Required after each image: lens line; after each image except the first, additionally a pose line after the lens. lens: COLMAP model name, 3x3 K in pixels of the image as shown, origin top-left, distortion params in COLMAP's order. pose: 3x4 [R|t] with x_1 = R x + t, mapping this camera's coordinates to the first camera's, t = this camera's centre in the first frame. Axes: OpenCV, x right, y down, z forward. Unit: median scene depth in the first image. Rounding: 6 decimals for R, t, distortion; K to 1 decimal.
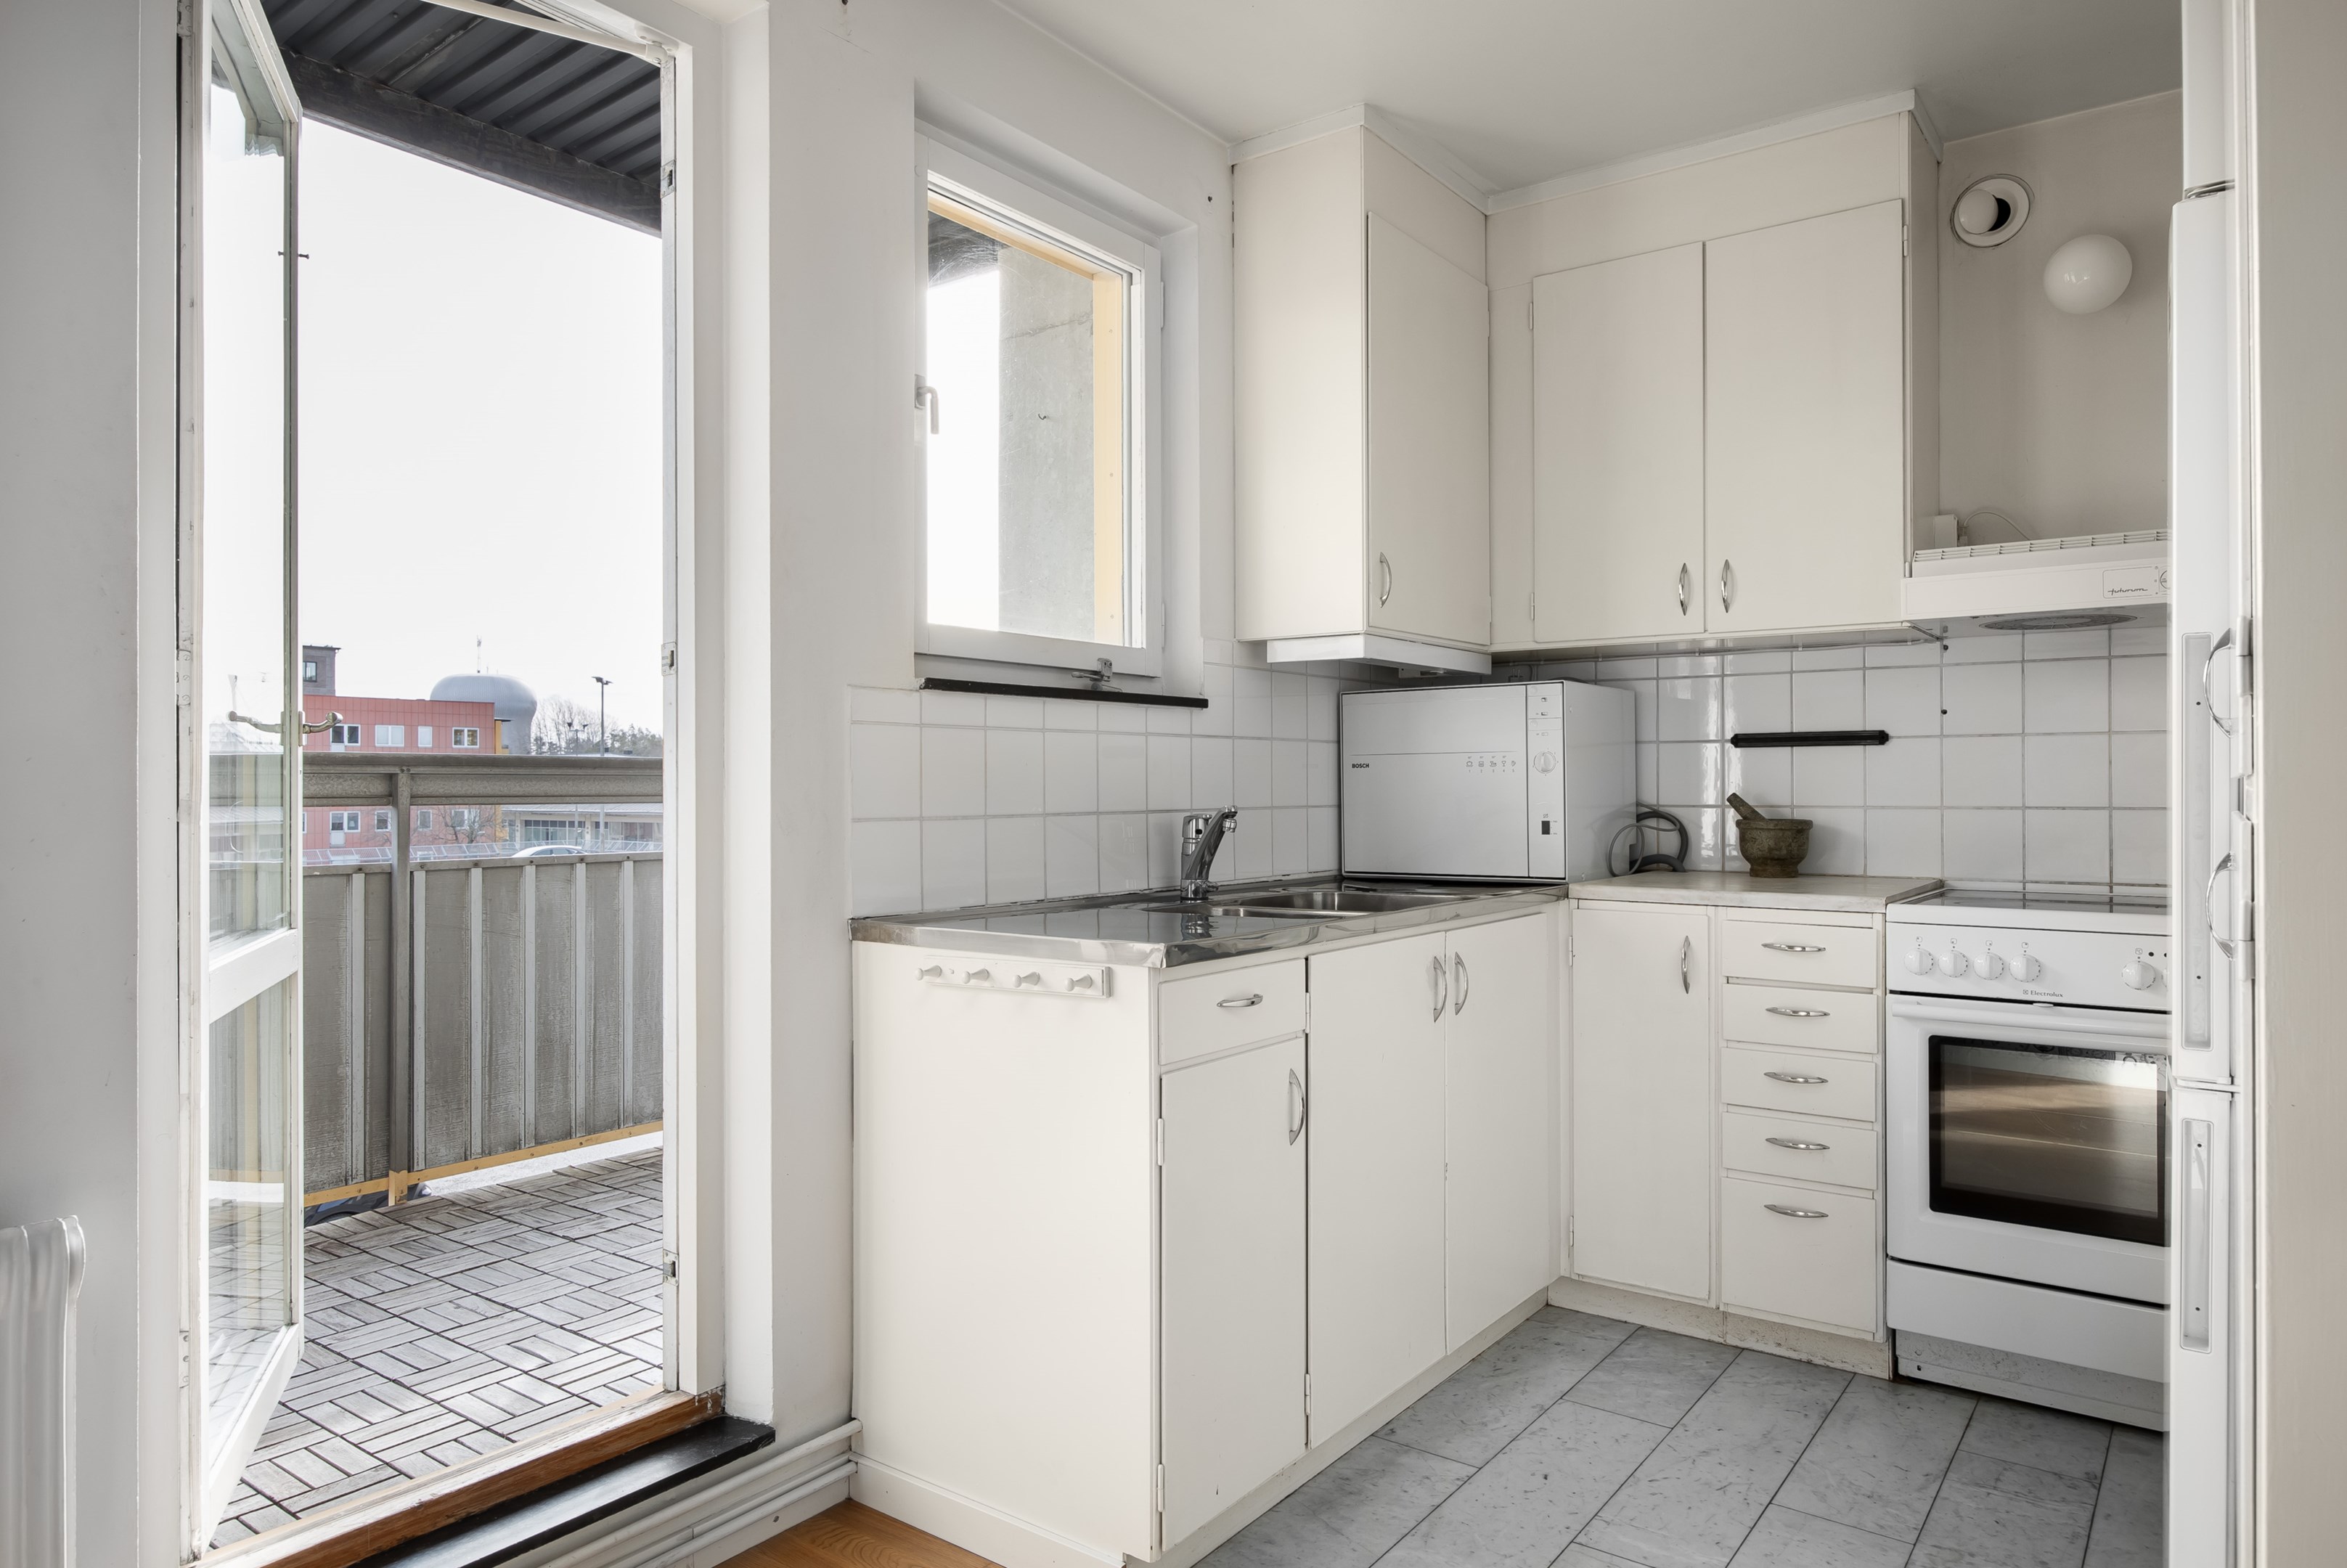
lens RADIAL K [[1457.3, 0, 1169.2], [0, 1457.3, 774.4], [0, 0, 1]] dist [-0.007604, 0.003475]
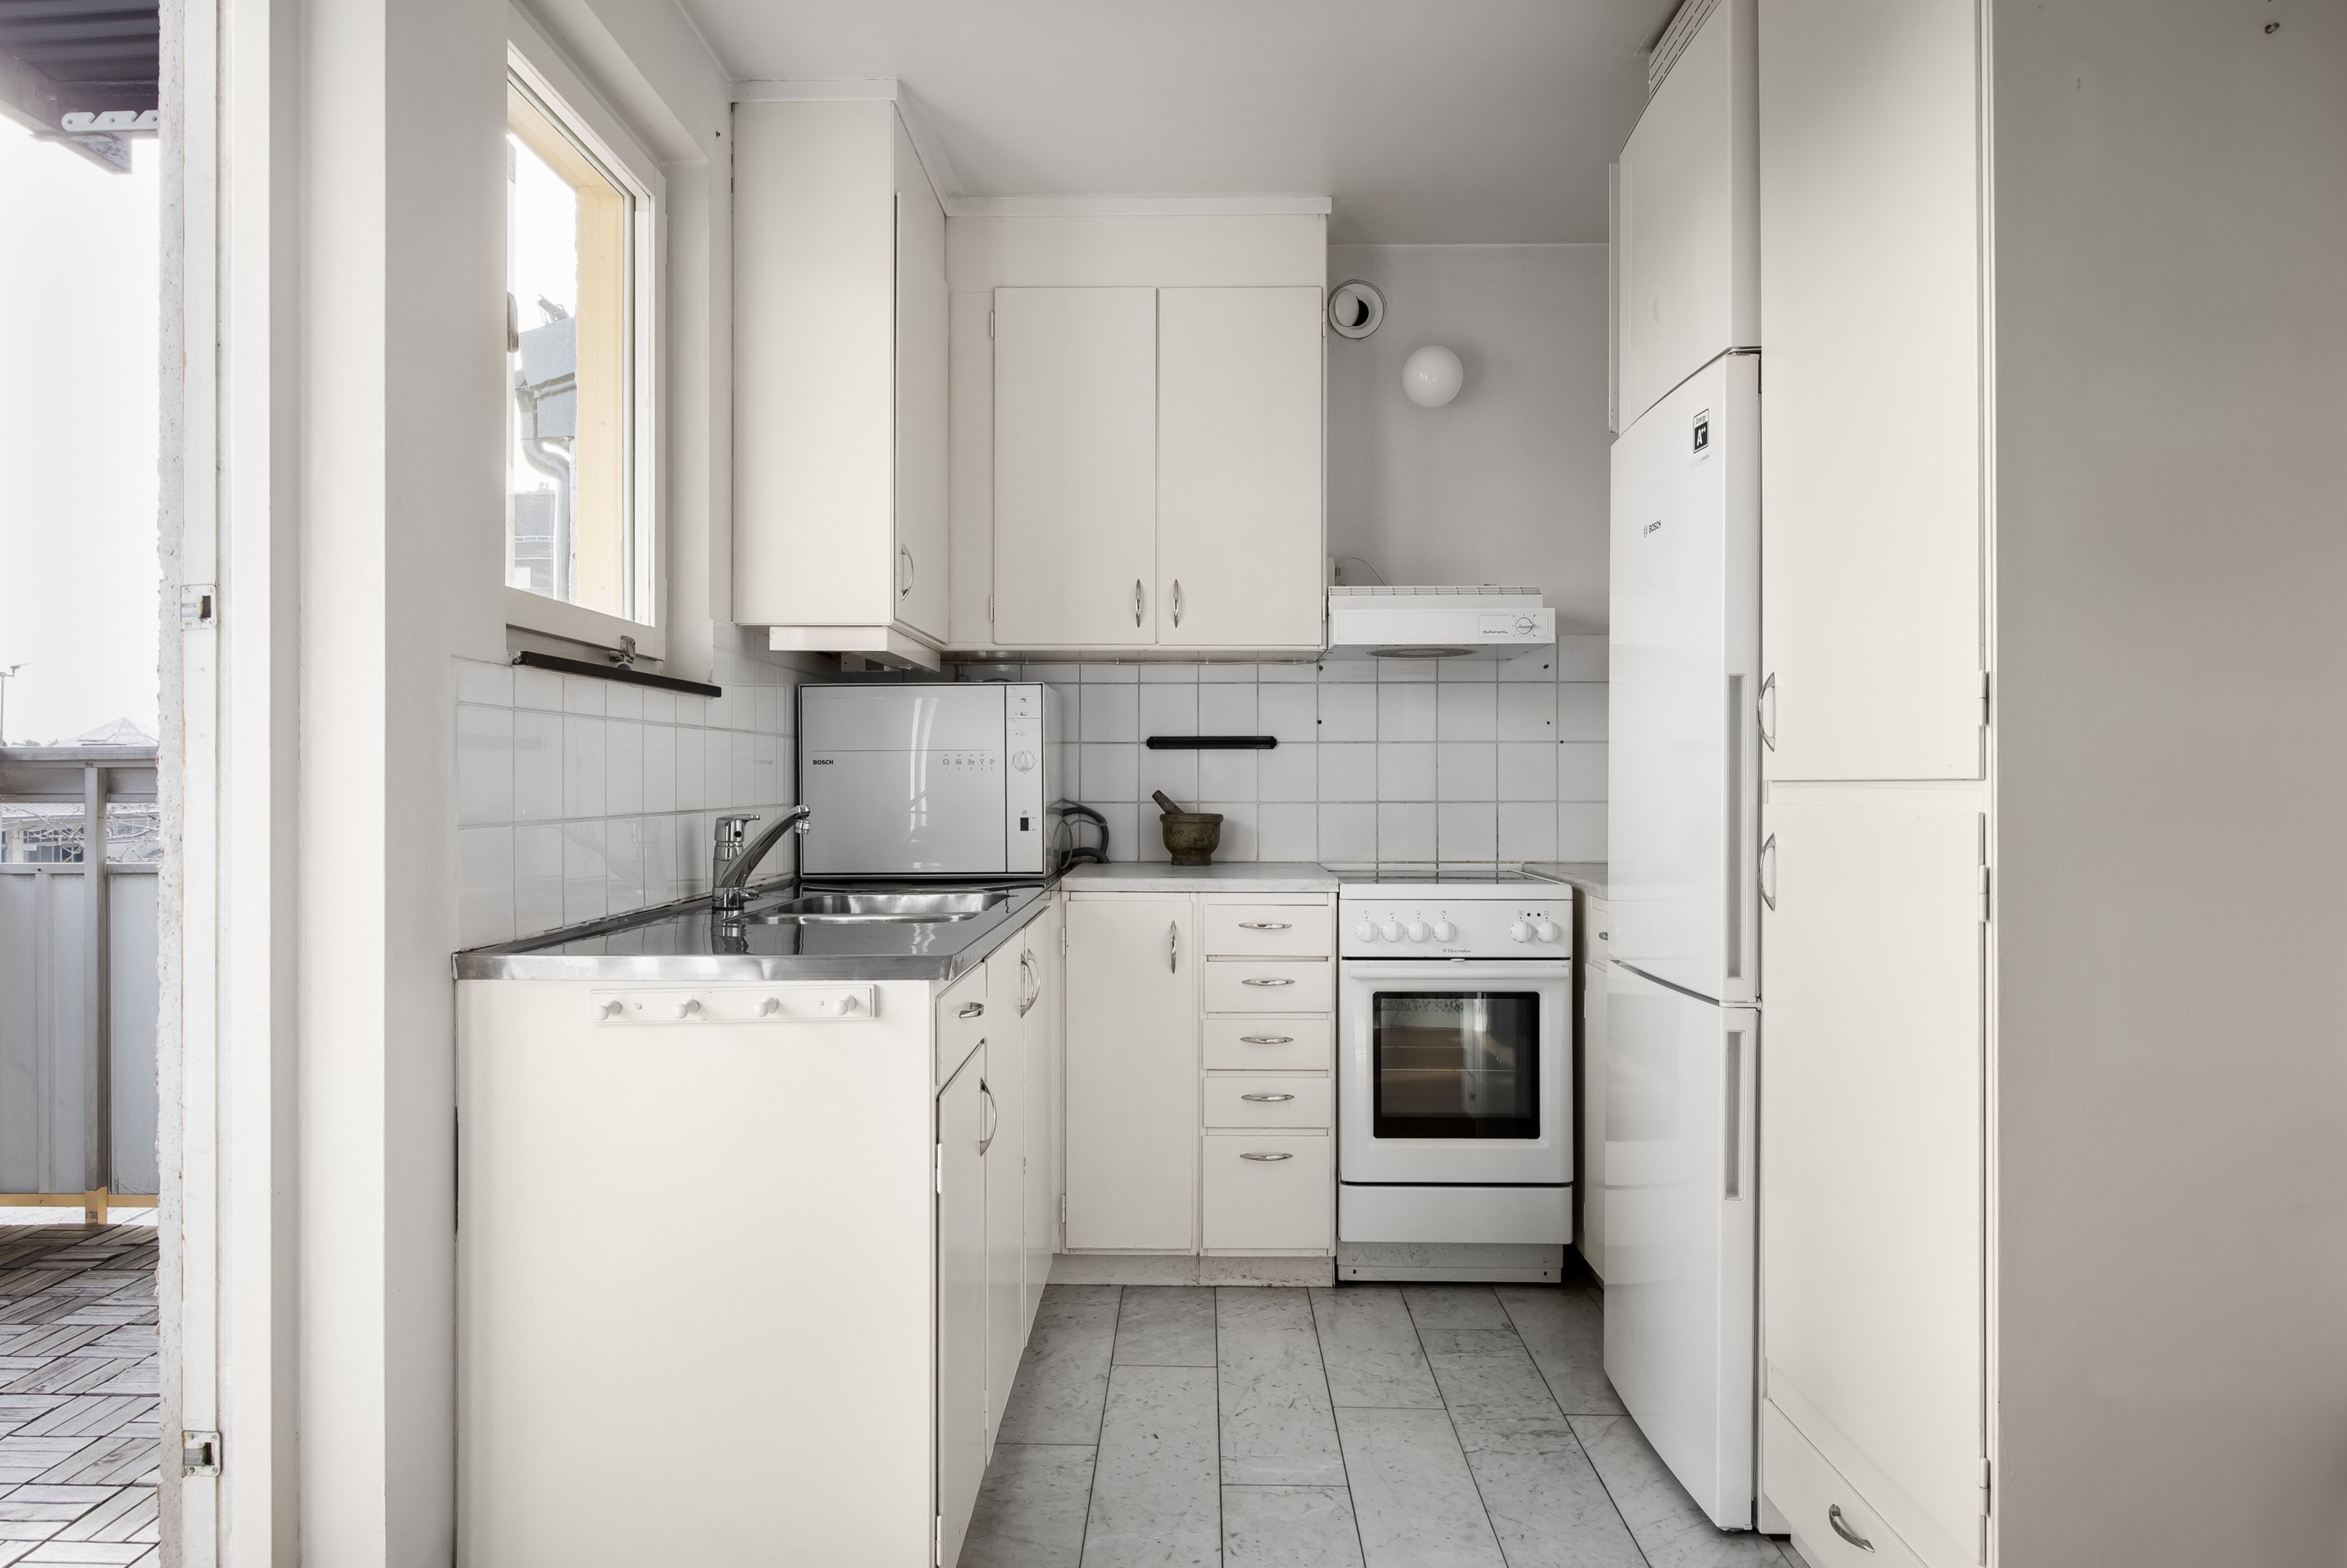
lens RADIAL K [[1457.3, 0, 1169.2], [0, 1457.3, 774.4], [0, 0, 1]] dist [-0.007604, 0.003475]
pose [[0.814924, 0.004842, 0.579547, -0.270150], [-0.006521, 0.999978, 0.000816, -0.000281], [-0.579531, -0.004444, 0.814938, 0.101976]]
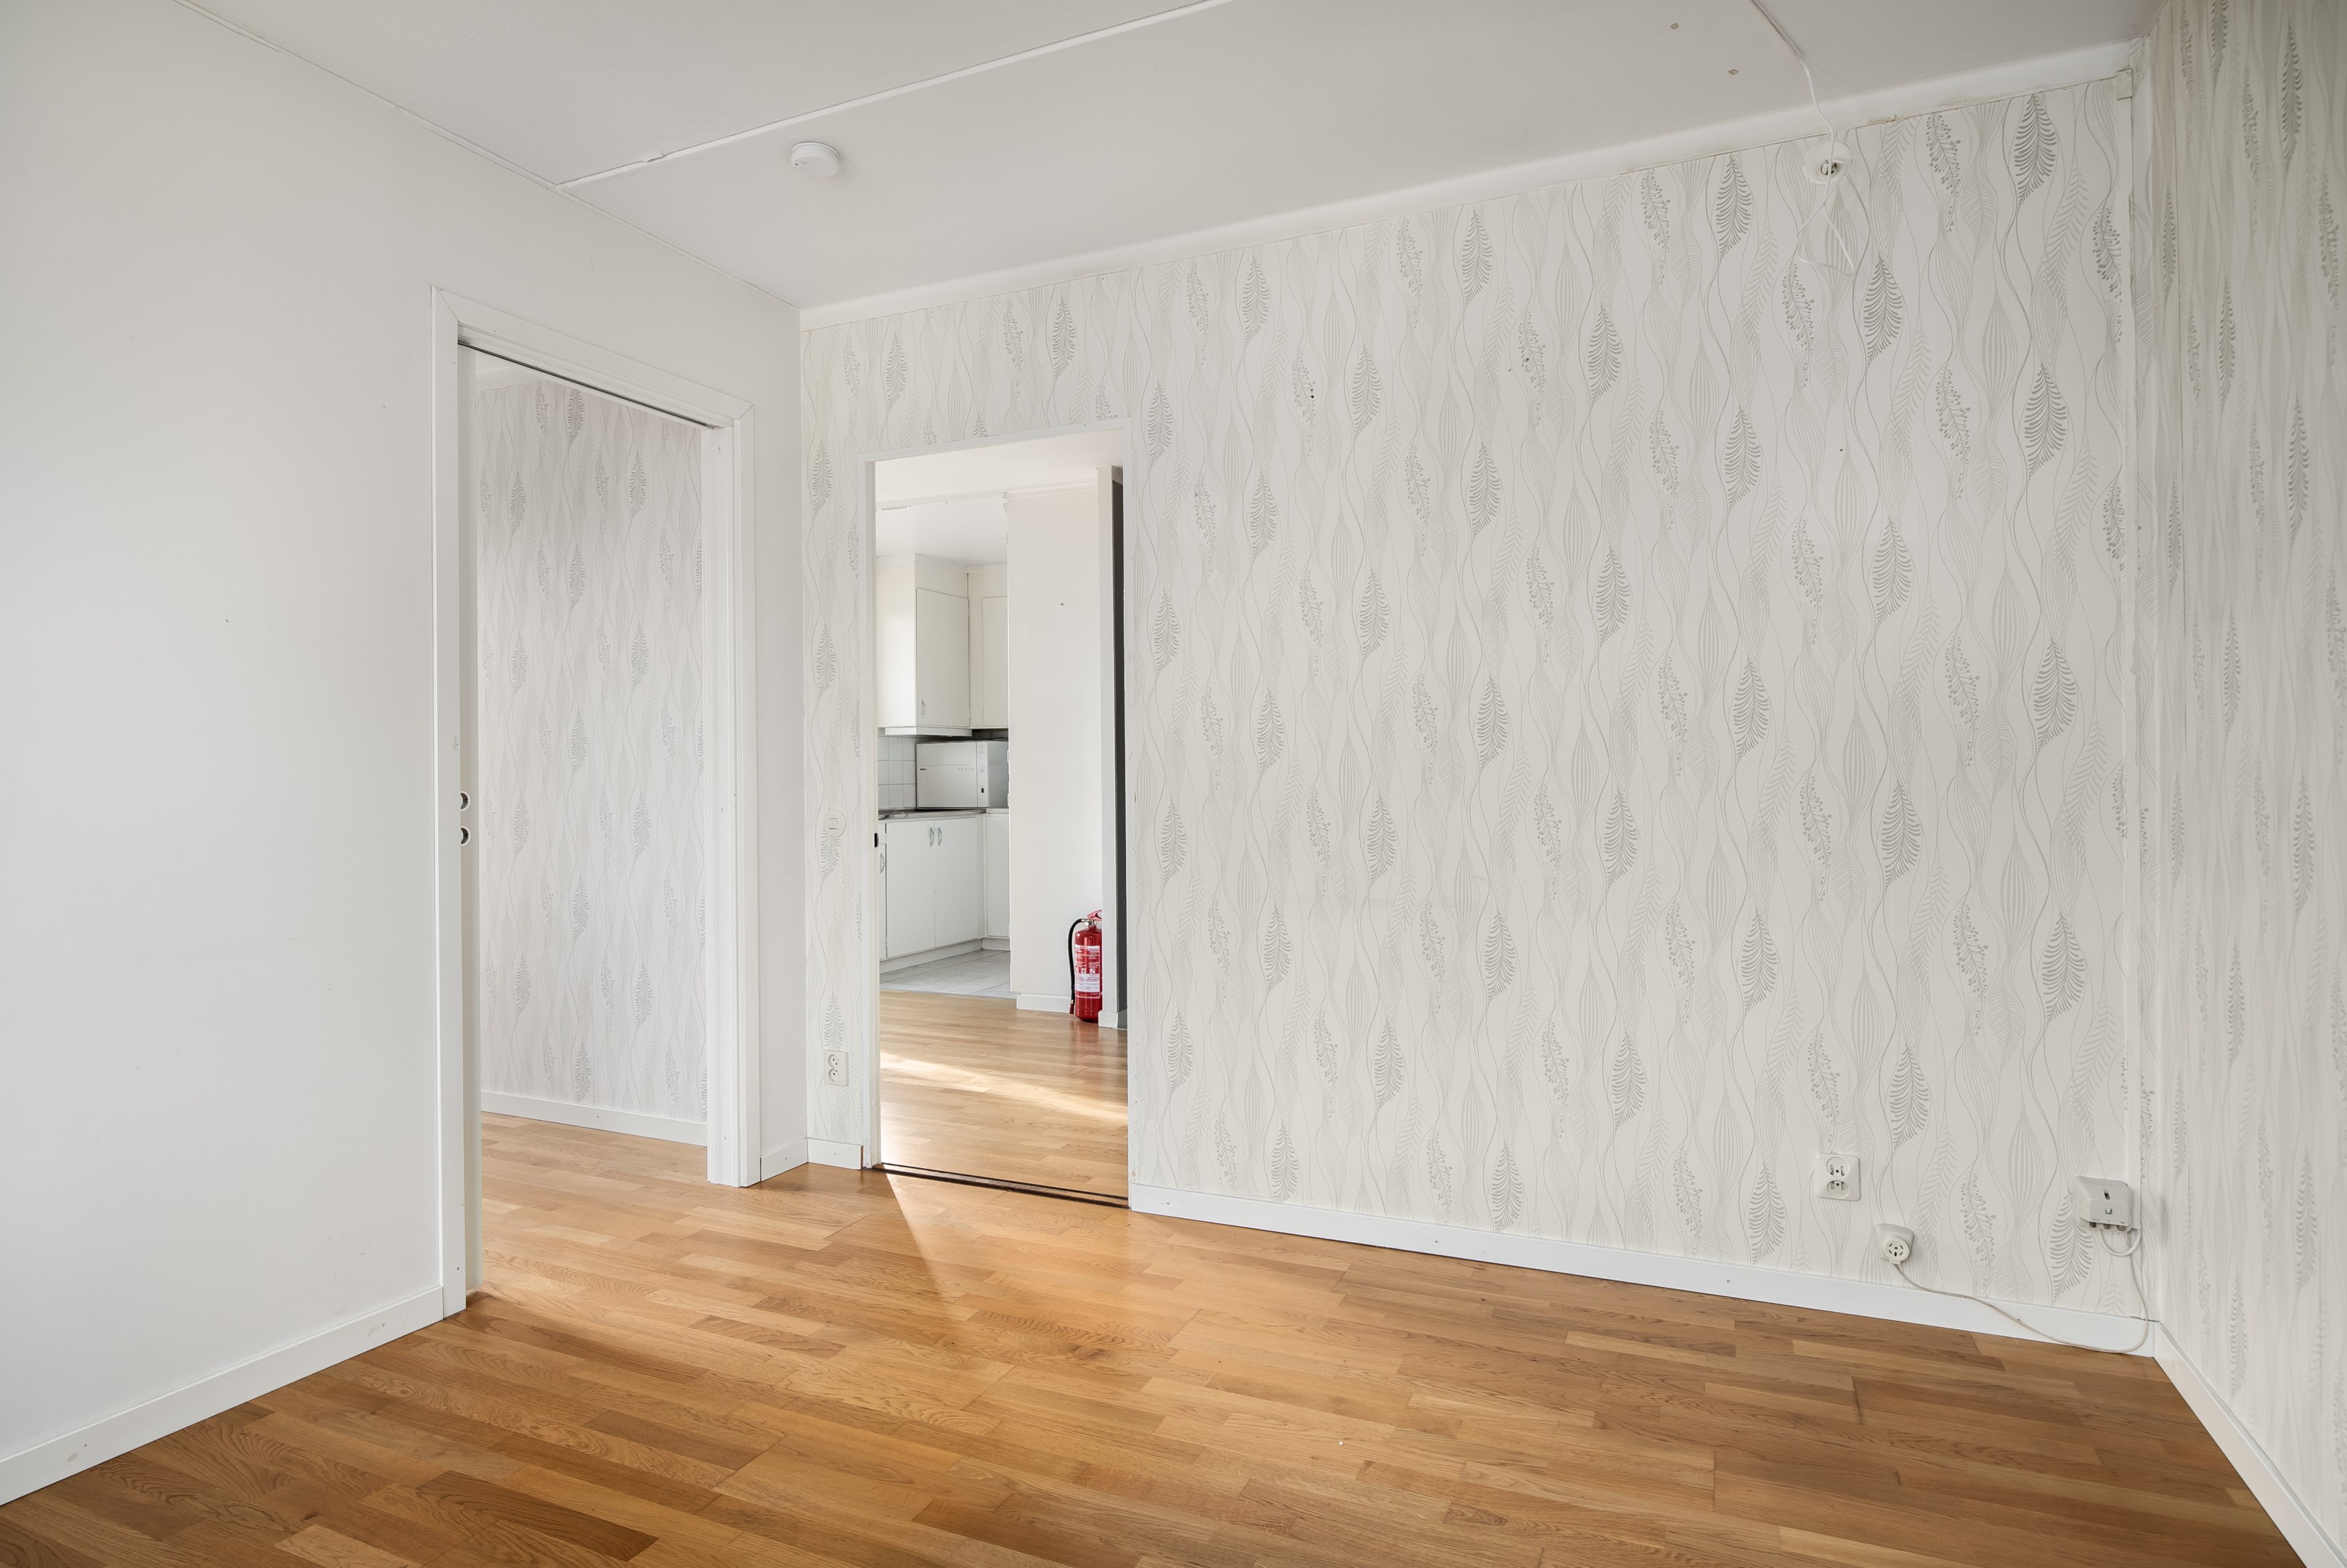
lens RADIAL K [[1280.6, 0, 1165.9], [0, 1280.6, 775.6], [0, 0, 1]] dist [-0.001685, -0.000389]
pose [[0.976765, -0.005088, 0.214251, 0.068750], [0.003557, 0.999965, 0.007531, -0.012695], [-0.214282, -0.006594, 0.976750, -1.691450]]
